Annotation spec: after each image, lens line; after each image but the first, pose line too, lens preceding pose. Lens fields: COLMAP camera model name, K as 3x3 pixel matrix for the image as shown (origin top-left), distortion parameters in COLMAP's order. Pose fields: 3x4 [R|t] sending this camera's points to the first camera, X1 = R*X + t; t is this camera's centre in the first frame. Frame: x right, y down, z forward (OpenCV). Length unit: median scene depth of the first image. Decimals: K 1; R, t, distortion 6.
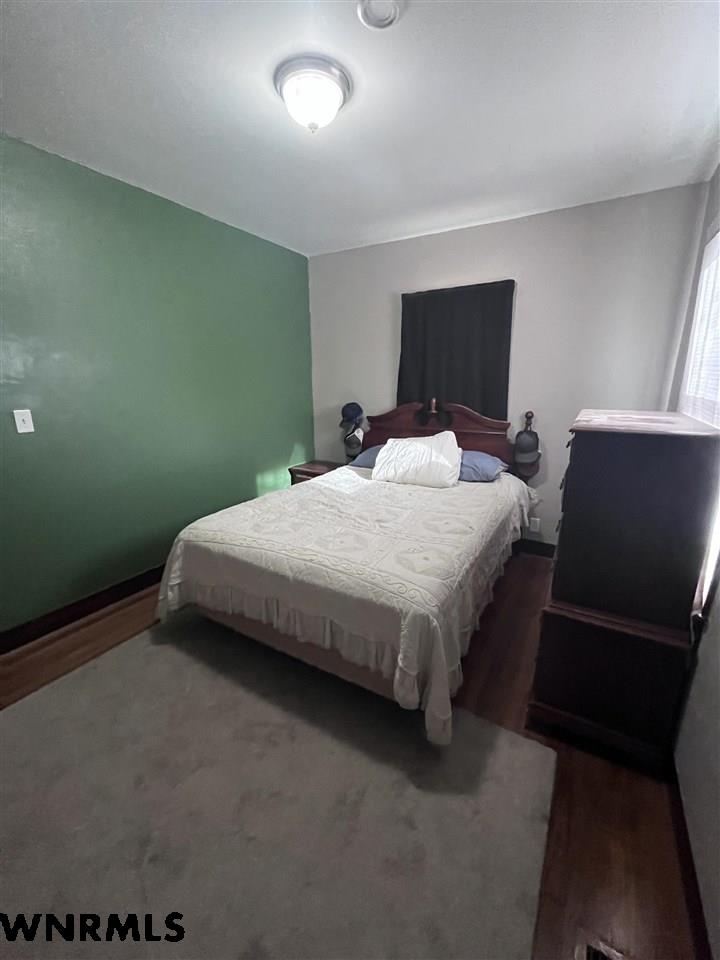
lens RADIAL K [[386.0, 0, 367.5], [0, 386.0, 478.5], [0, 0, 1]] dist [-0.002570, 0.000582]
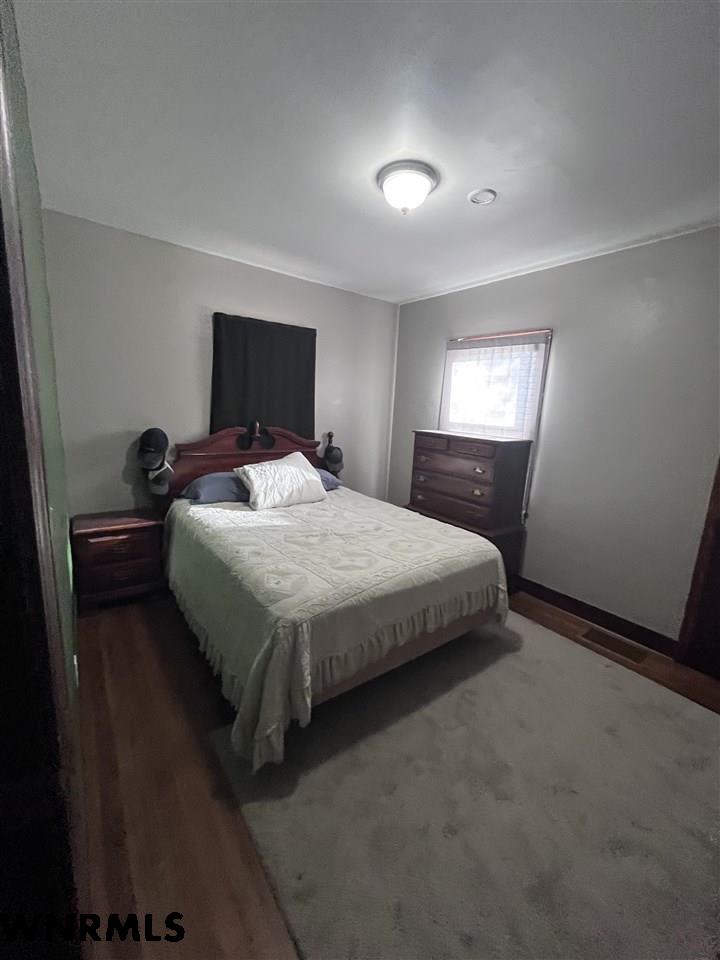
lens RADIAL K [[386.0, 0, 368.9], [0, 386.0, 477.1], [0, 0, 1]] dist [-0.002570, 0.000582]
pose [[0.376902, -0.142469, 0.915231, -0.749004], [0.176195, 0.981086, 0.080162, -0.105737], [-0.909340, 0.131046, 0.394876, 0.384054]]
